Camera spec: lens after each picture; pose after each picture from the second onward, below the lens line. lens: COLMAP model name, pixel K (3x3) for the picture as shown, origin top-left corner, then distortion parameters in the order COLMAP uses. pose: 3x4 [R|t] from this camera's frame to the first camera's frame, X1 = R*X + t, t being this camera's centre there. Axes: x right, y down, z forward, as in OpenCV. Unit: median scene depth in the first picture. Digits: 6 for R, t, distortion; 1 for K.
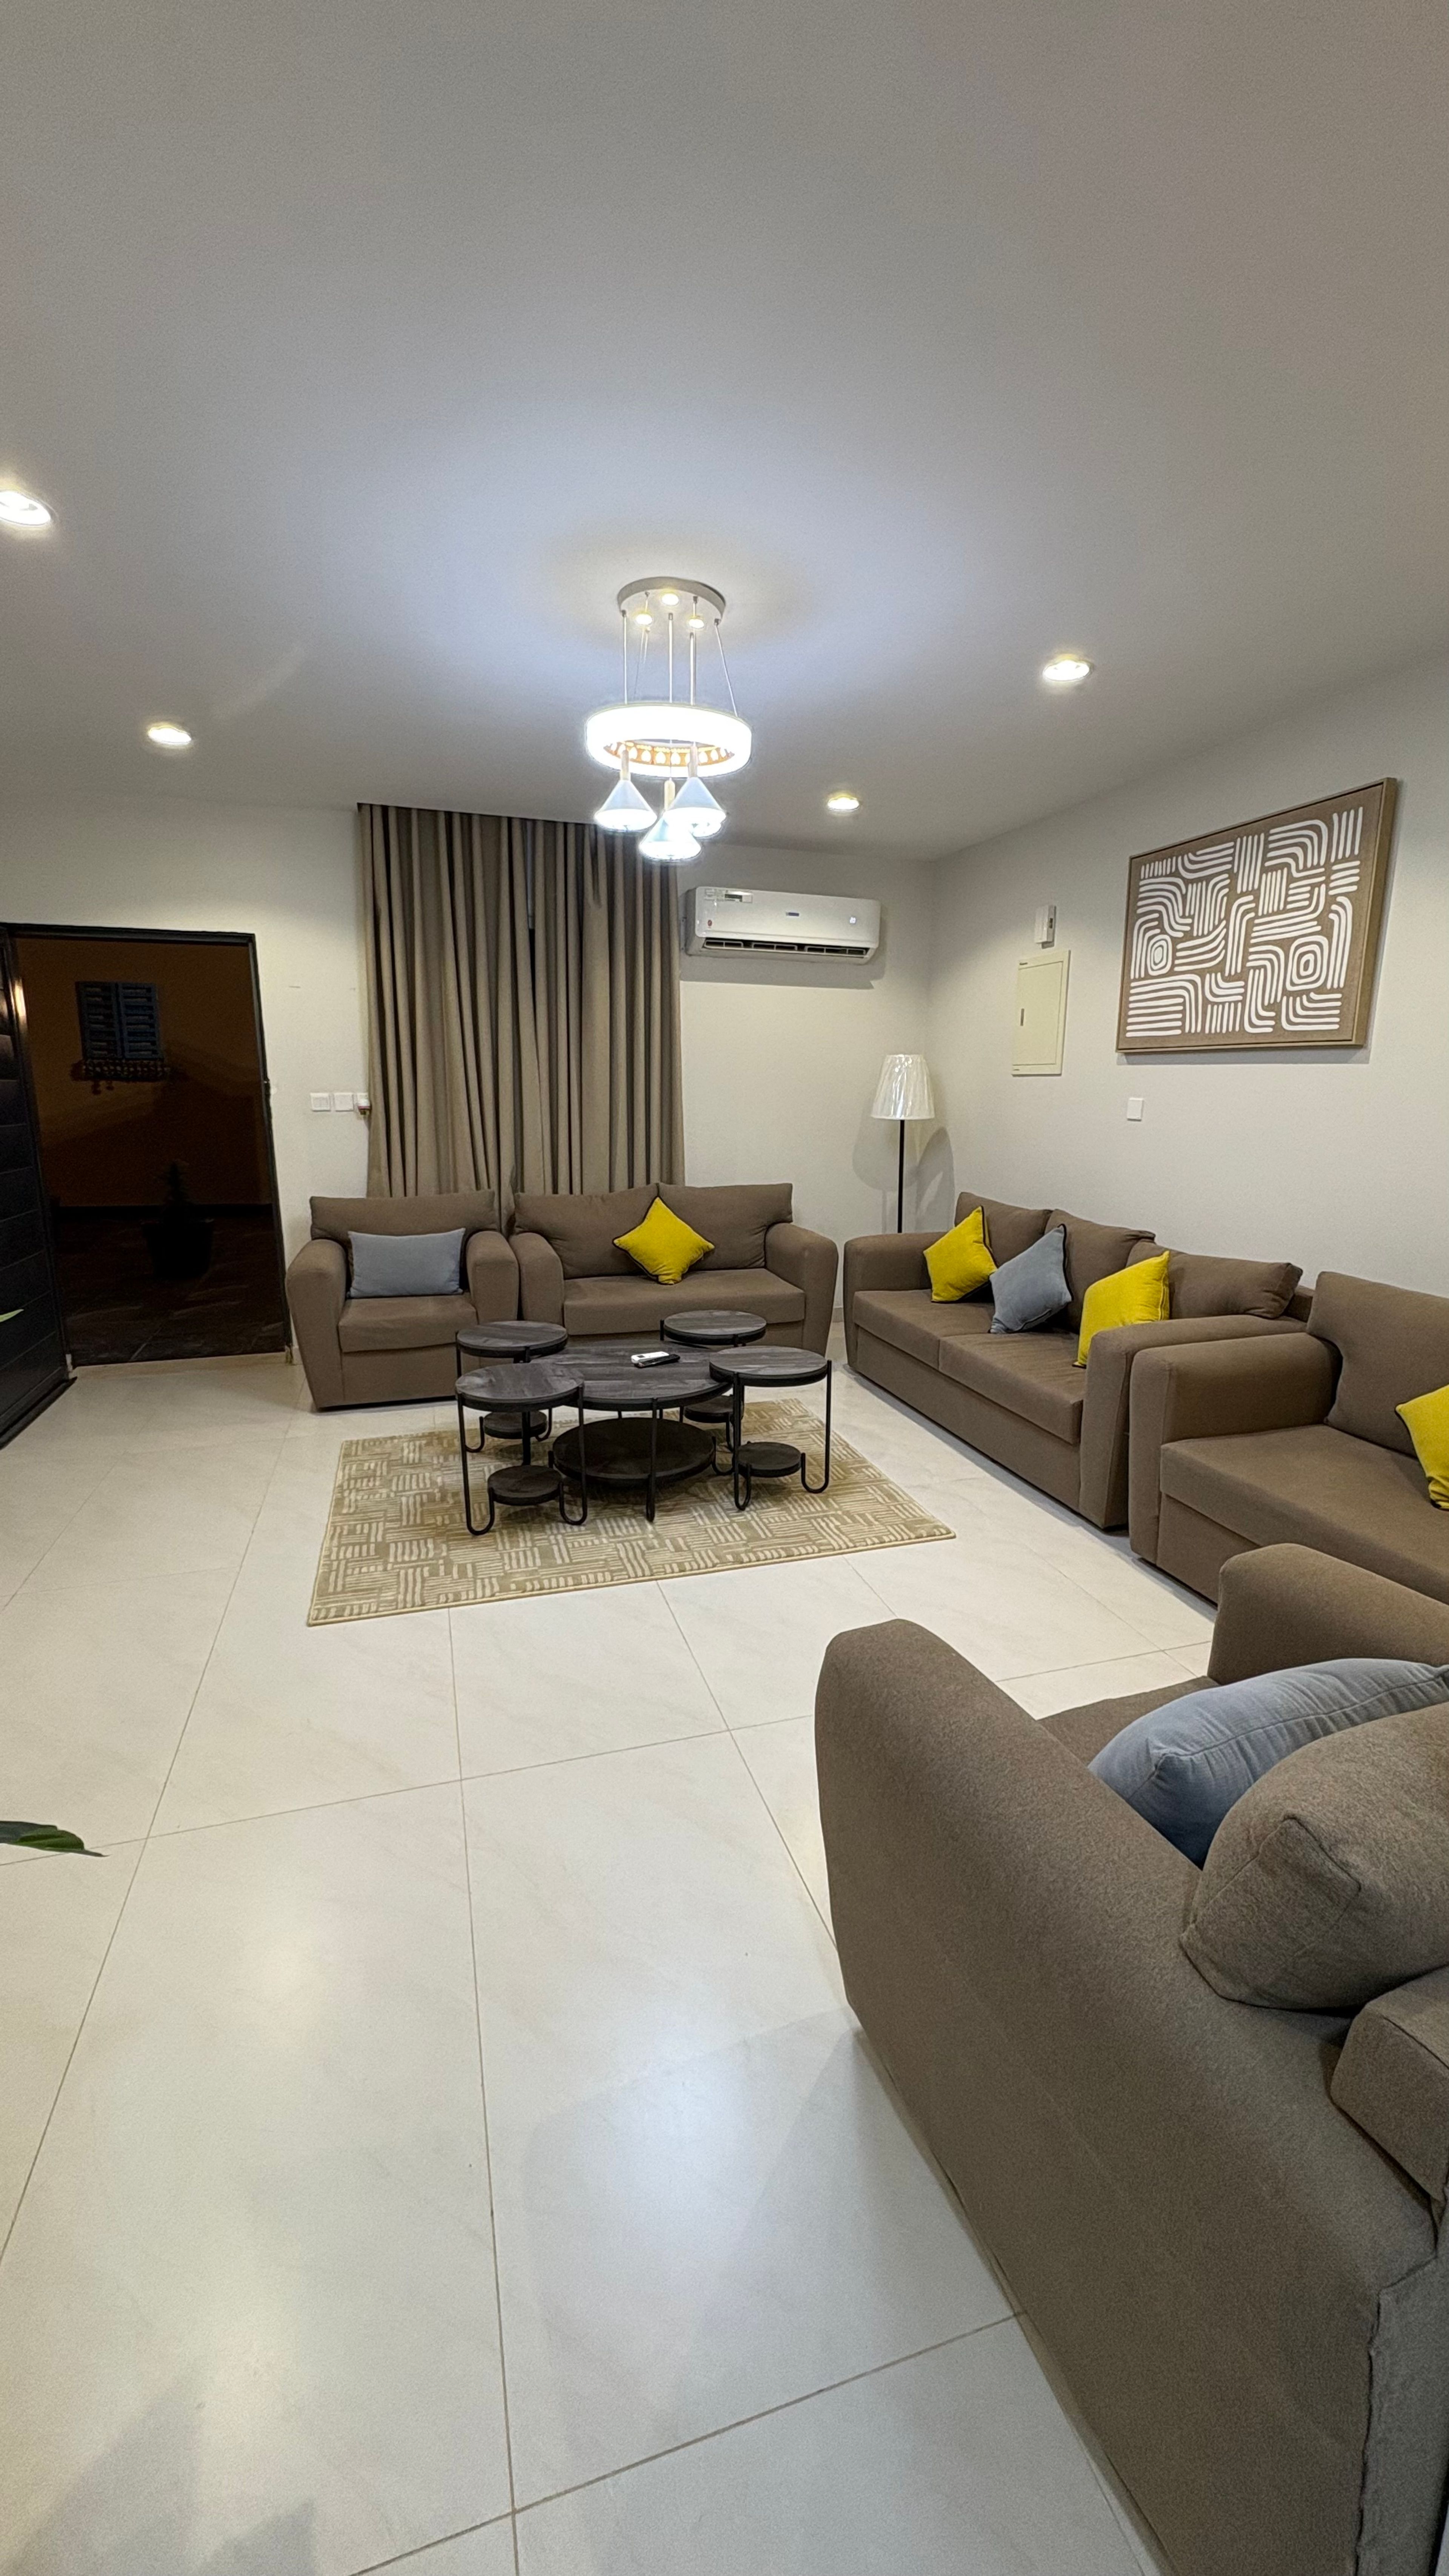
lens RADIAL K [[1017.3, 0, 722.5], [0, 1017.3, 1288.6], [0, 0, 1]] dist [-0.002648, -0.000082]
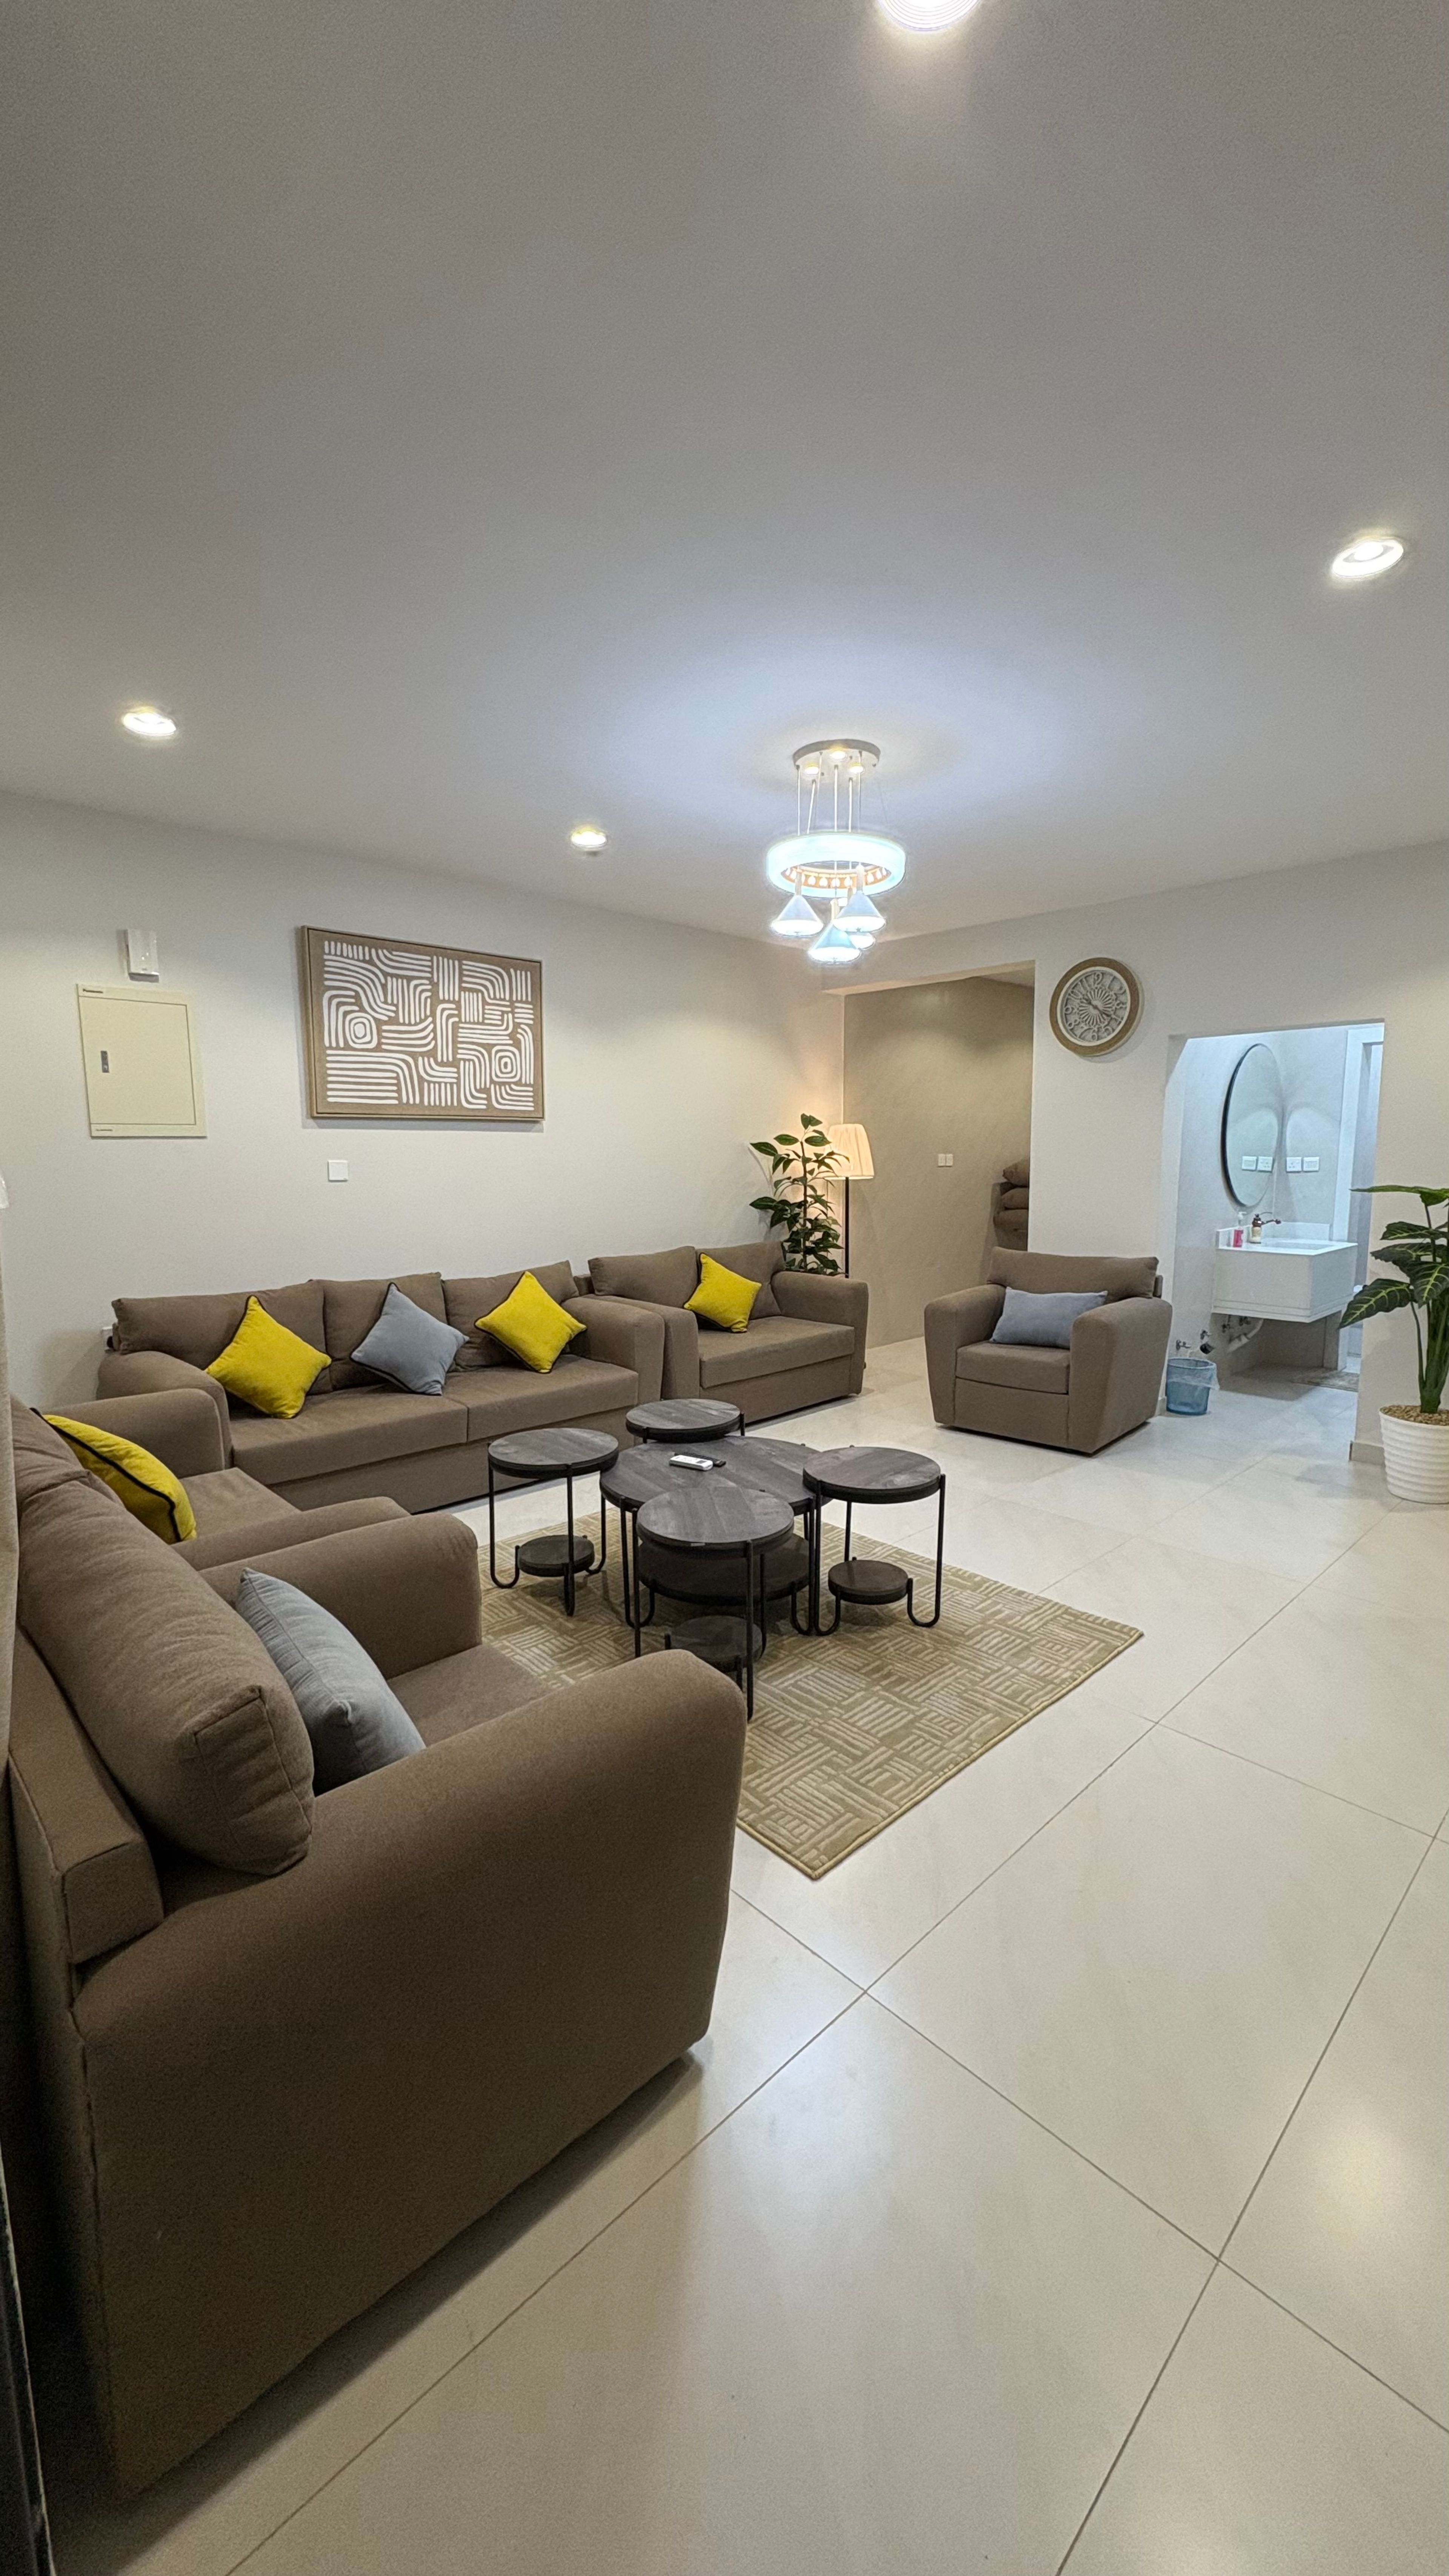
lens RADIAL K [[1017.3, 0, 715.3], [0, 1017.3, 1283.6], [0, 0, 1]] dist [-0.002648, -0.000082]
pose [[-0.441935, -0.147043, 0.884913, -0.833917], [0.164076, 0.956582, 0.240894, -0.295561], [-0.881914, 0.251652, -0.398621, 1.288795]]
